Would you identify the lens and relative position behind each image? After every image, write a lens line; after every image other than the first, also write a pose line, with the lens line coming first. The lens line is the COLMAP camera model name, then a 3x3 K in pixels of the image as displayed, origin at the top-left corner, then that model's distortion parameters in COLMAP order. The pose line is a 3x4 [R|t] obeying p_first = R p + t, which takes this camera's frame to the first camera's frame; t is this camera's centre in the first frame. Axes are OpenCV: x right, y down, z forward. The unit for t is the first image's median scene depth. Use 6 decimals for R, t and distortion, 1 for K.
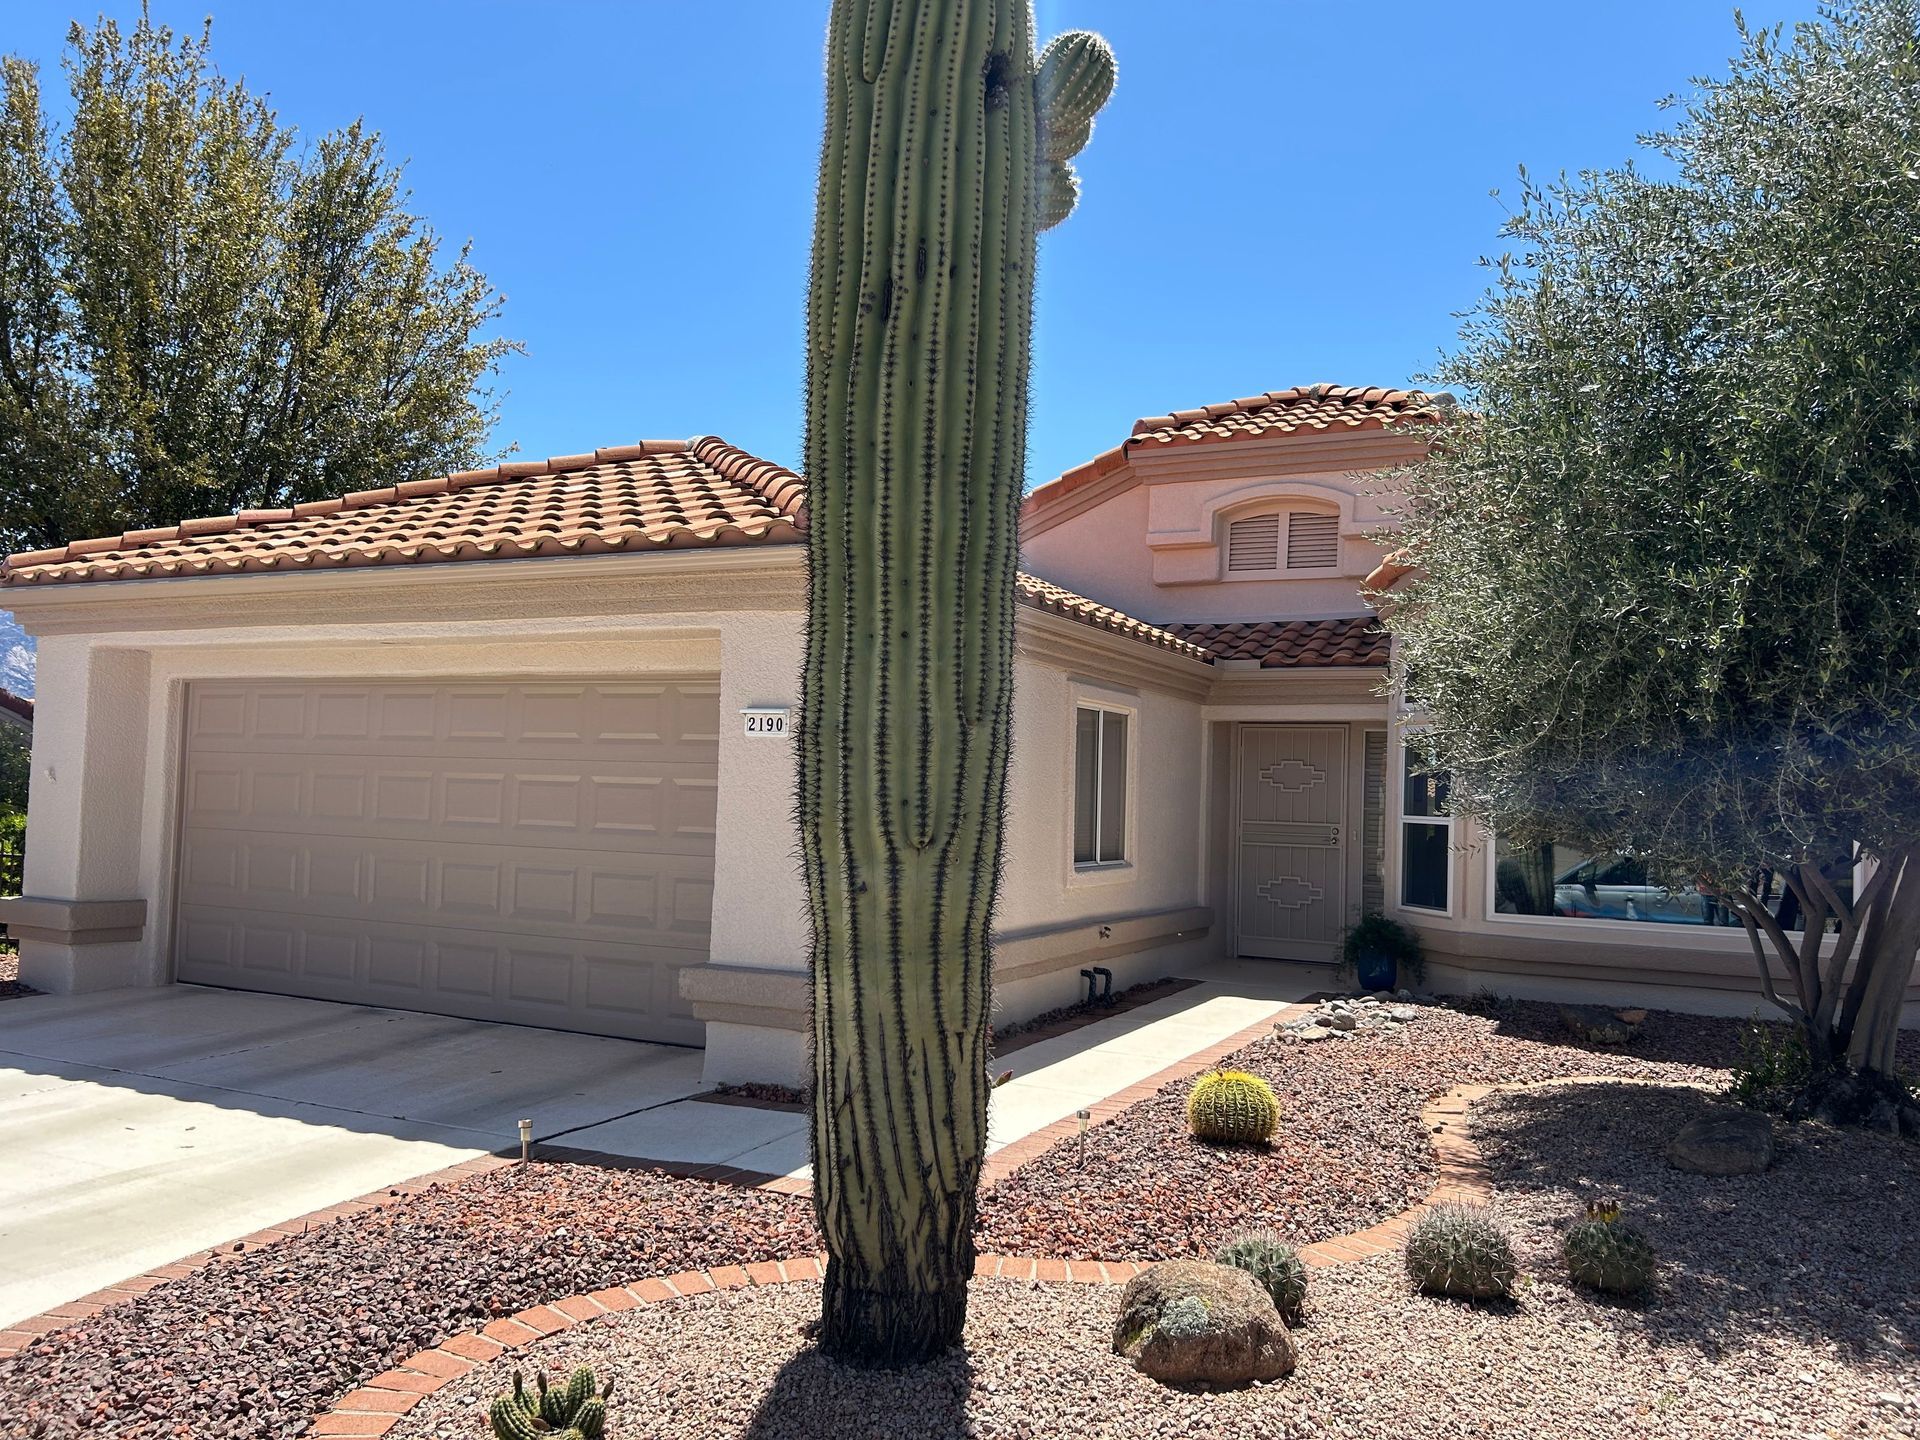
lens RADIAL K [[1430.2, 0, 960.0], [0, 1430.2, 720.0], [0, 0, 1]] dist [0.081680, -0.095612]
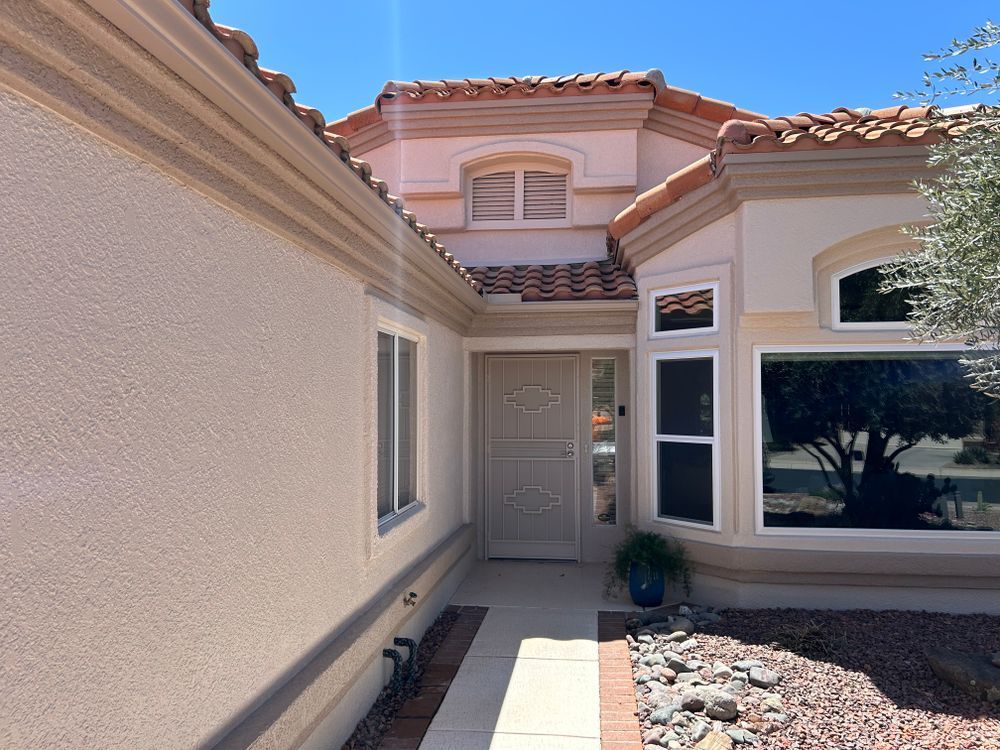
lens RADIAL K [[744.9, 0, 500.0], [0, 744.9, 375.0], [0, 0, 1]] dist [0.081680, -0.095612]
pose [[0.939629, -0.020841, 0.341559, 0.003129], [0.015010, 0.999693, 0.019708, 0.007714], [-0.341864, -0.013391, 0.939654, 0.482531]]
